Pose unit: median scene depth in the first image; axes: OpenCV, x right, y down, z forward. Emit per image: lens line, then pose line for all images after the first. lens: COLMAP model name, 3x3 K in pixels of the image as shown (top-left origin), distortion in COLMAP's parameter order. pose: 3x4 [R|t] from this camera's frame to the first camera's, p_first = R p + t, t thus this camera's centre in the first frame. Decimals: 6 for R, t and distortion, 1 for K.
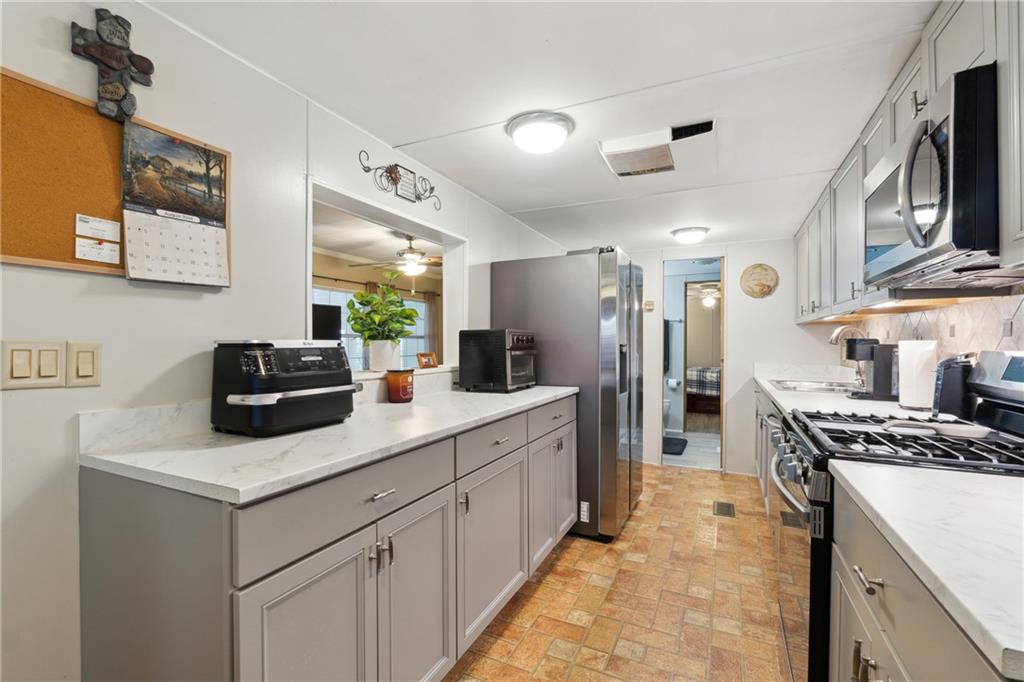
lens RADIAL K [[460.5, 0, 501.6], [0, 460.5, 346.9], [0, 0, 1]] dist [-0.000004, -0.000064]
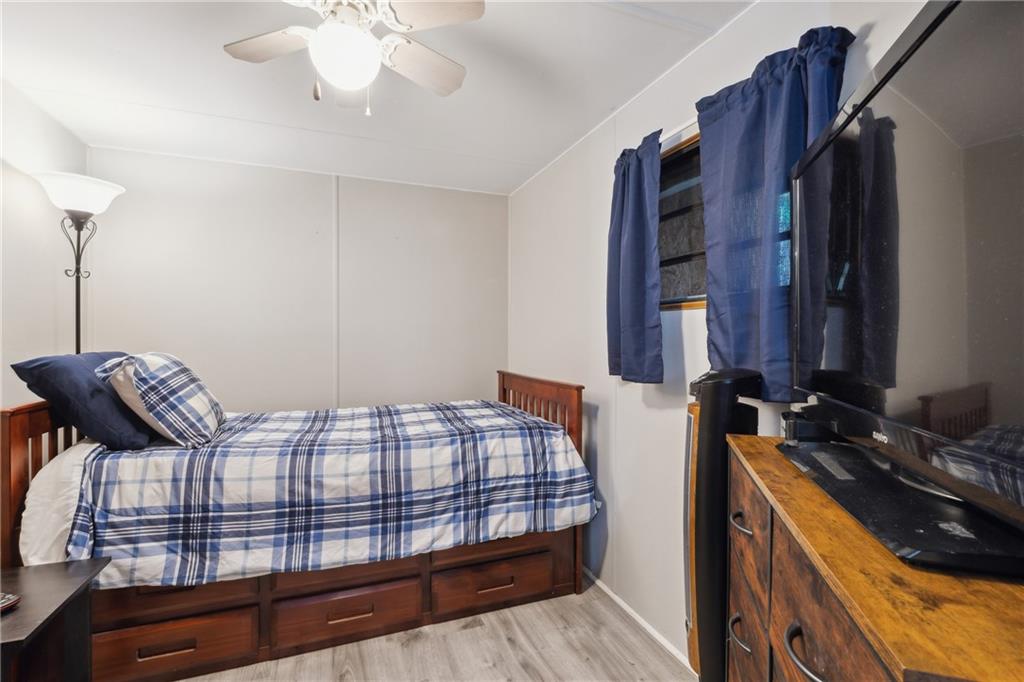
lens RADIAL K [[460.5, 0, 510.0], [0, 460.5, 341.0], [0, 0, 1]] dist [-0.000004, -0.000064]
pose [[0.664649, -0.009496, 0.747095, 0.343901], [0.006478, 0.999955, 0.006946, 0.001354], [-0.747128, 0.000223, 0.664681, 0.794588]]
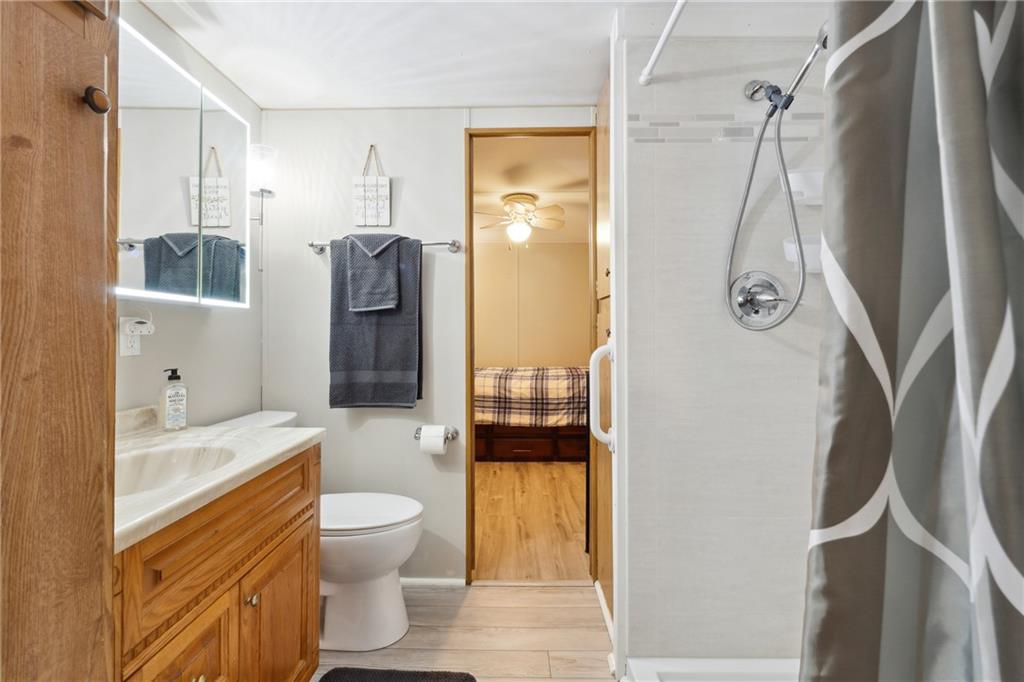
lens RADIAL K [[460.5, 0, 510.9], [0, 460.5, 334.4], [0, 0, 1]] dist [-0.000004, -0.000064]
pose [[0.896136, -0.007730, 0.443712, 0.223718], [0.008205, 0.999966, 0.000851, 0.005942], [-0.443704, 0.002878, 0.896169, 0.553716]]
